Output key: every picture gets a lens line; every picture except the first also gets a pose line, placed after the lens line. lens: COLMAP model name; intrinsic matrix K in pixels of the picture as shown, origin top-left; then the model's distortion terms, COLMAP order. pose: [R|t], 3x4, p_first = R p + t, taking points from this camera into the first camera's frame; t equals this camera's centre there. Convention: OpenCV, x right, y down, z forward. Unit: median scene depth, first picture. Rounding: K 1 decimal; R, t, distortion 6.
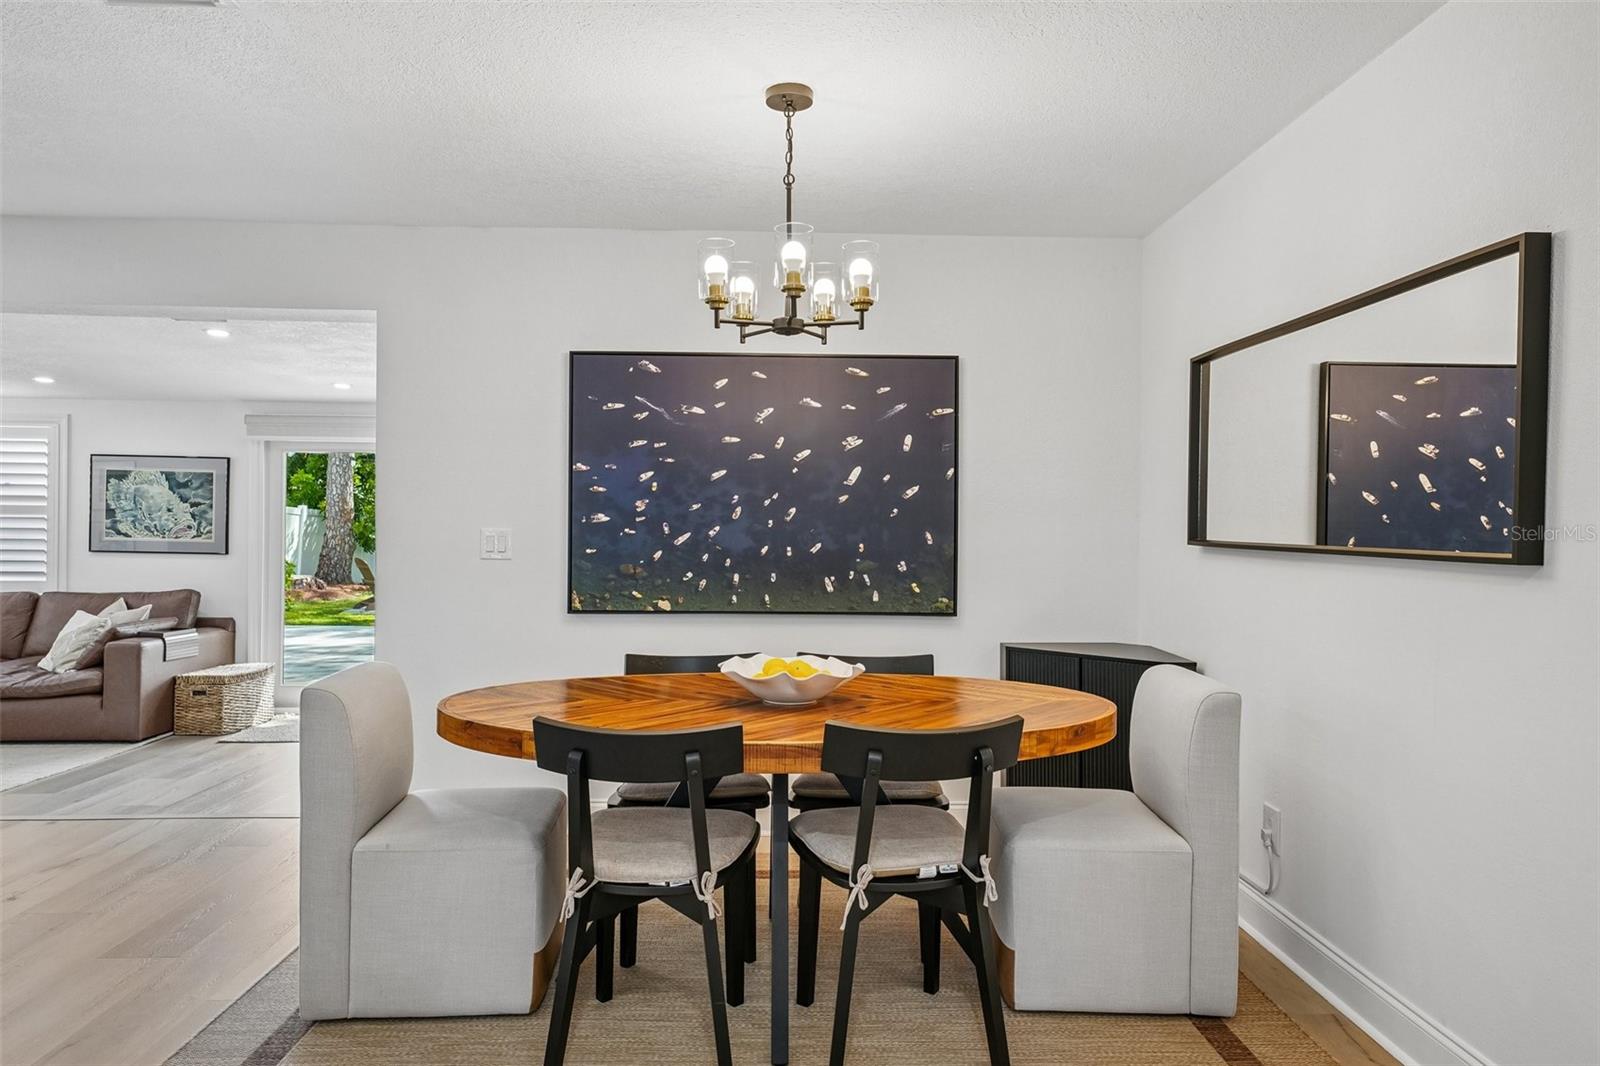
lens RADIAL K [[967.5, 0, 791.9], [0, 967.5, 542.7], [0, 0, 1]] dist [0.021916, 0.007092]
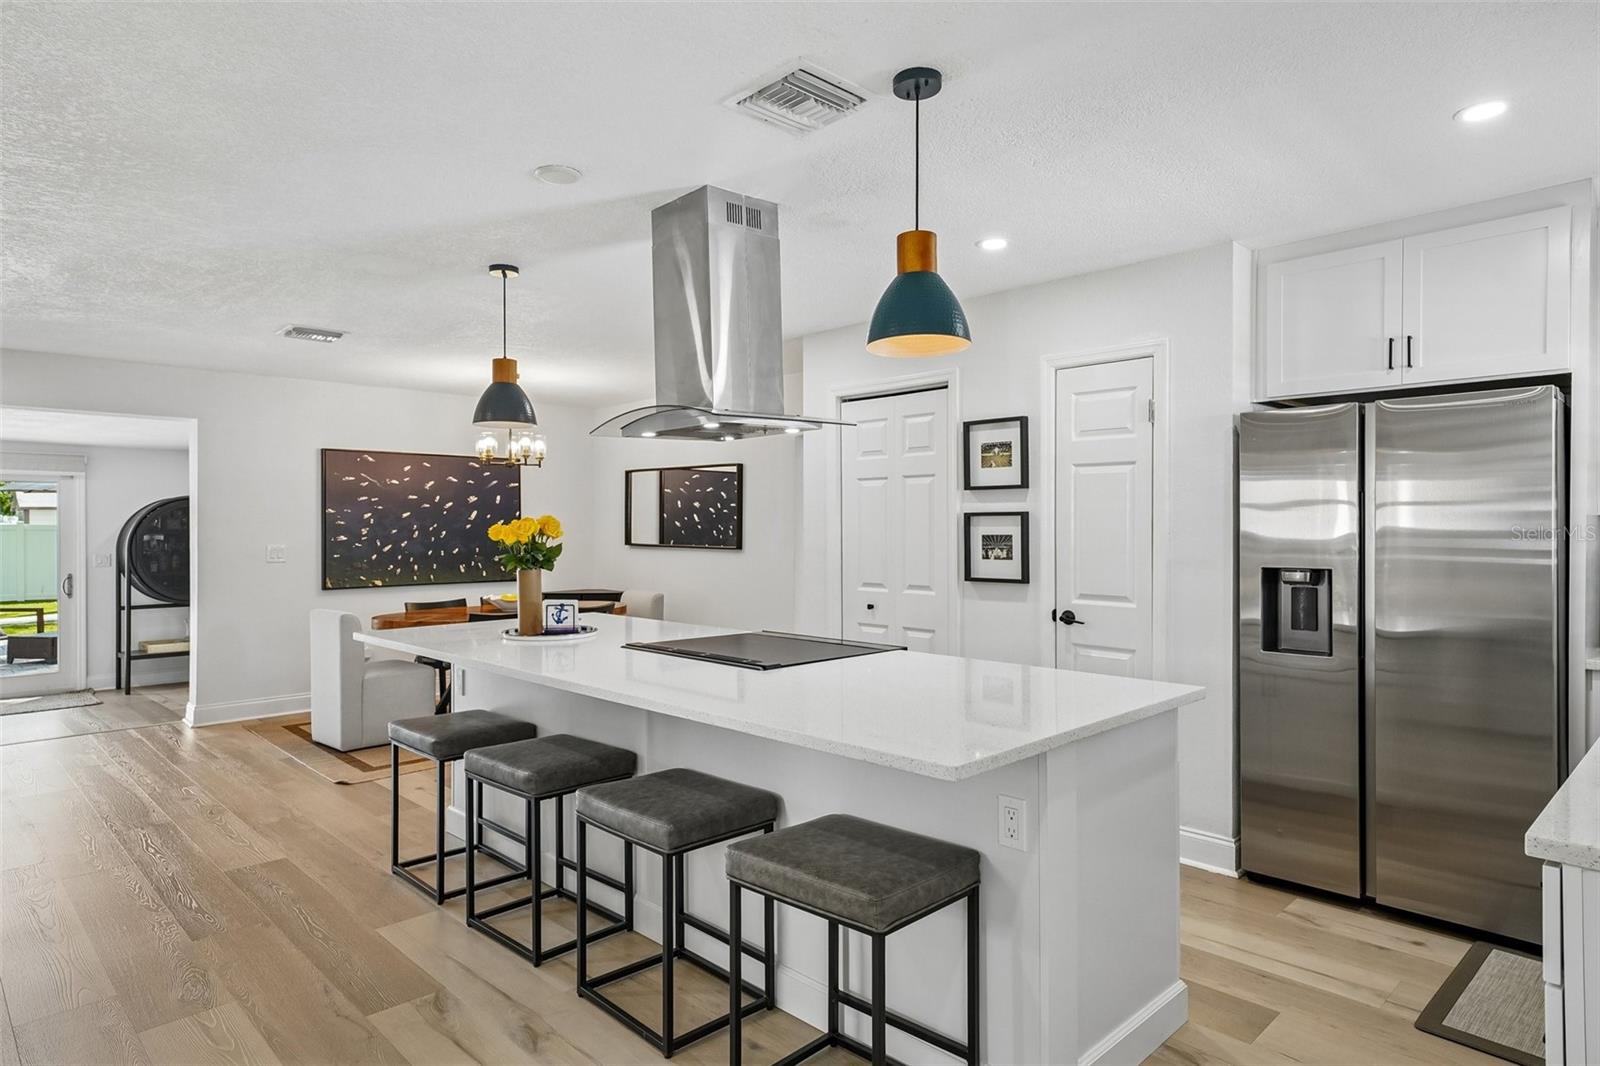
lens RADIAL K [[928.5, 0, 790.1], [0, 928.5, 530.7], [0, 0, 1]] dist [0.023862, 0.001742]
pose [[0.740662, -0.013553, 0.671741, -0.765727], [0.017465, 0.999847, 0.000916, -0.026269], [-0.671651, 0.011054, 0.740785, -0.913750]]
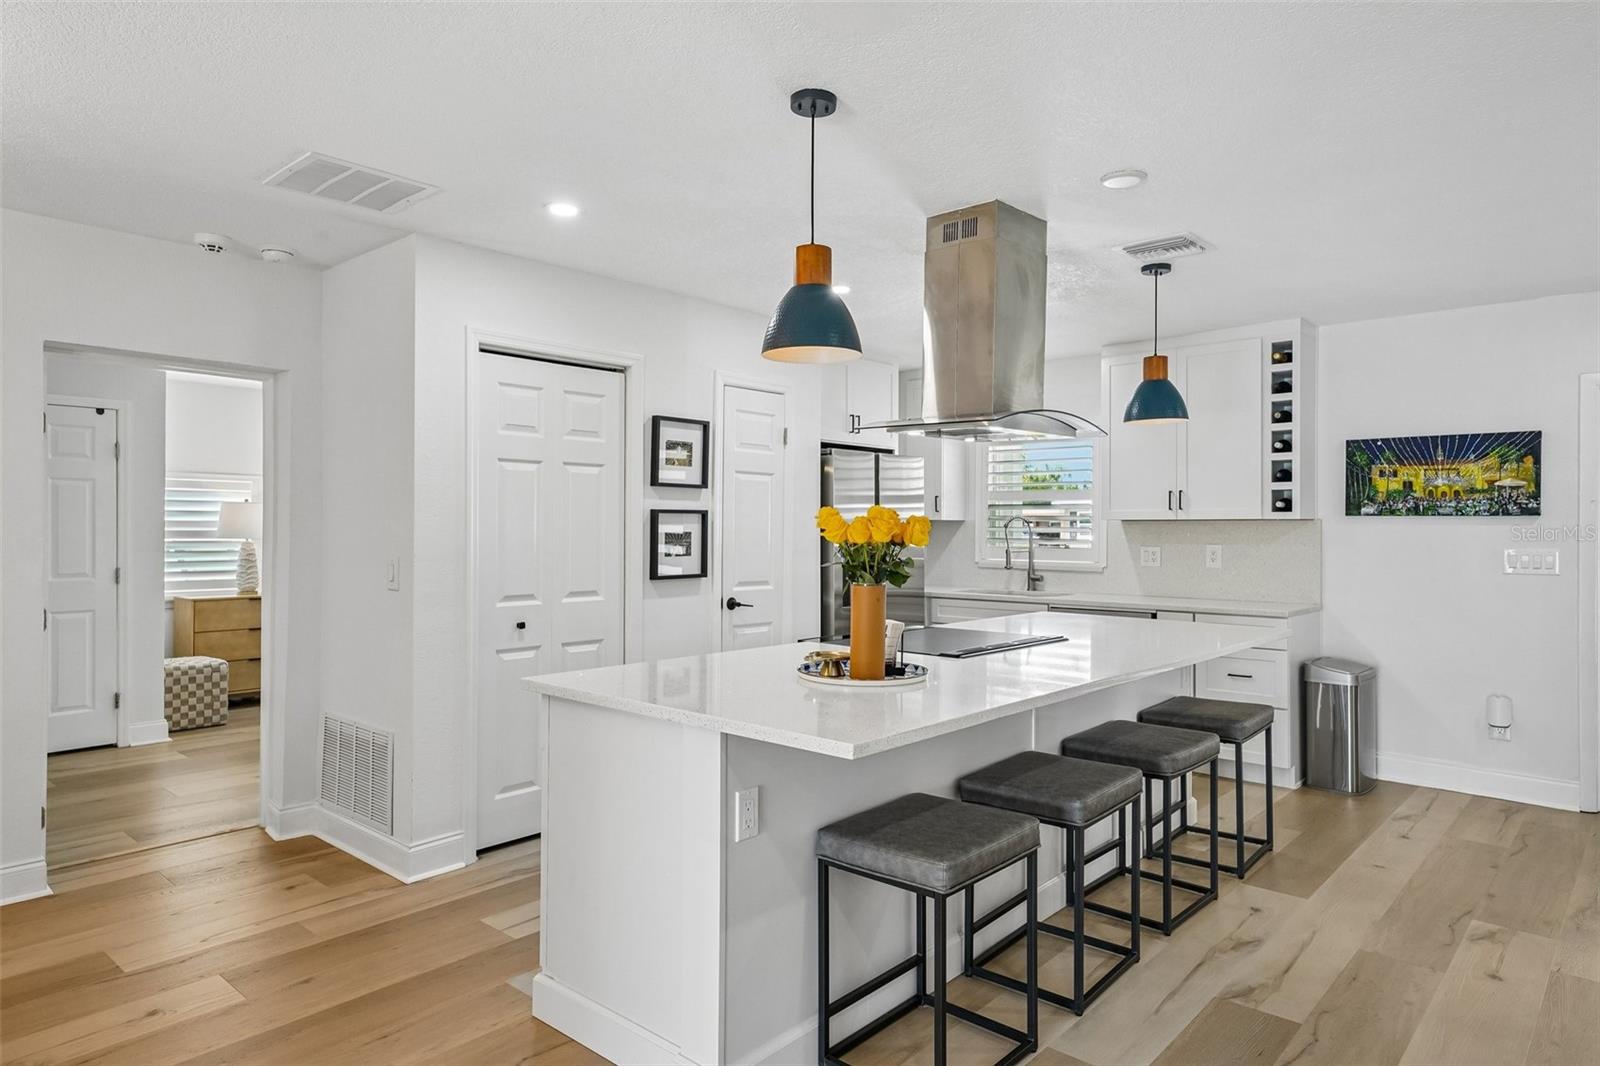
lens RADIAL K [[967.5, 0, 802.5], [0, 967.5, 527.4], [0, 0, 1]] dist [0.021916, 0.007092]
pose [[-0.731270, -0.012916, 0.681966, -0.751989], [-0.003805, 0.999882, 0.014856, -0.040045], [-0.682078, 0.008269, -0.731233, 0.527935]]
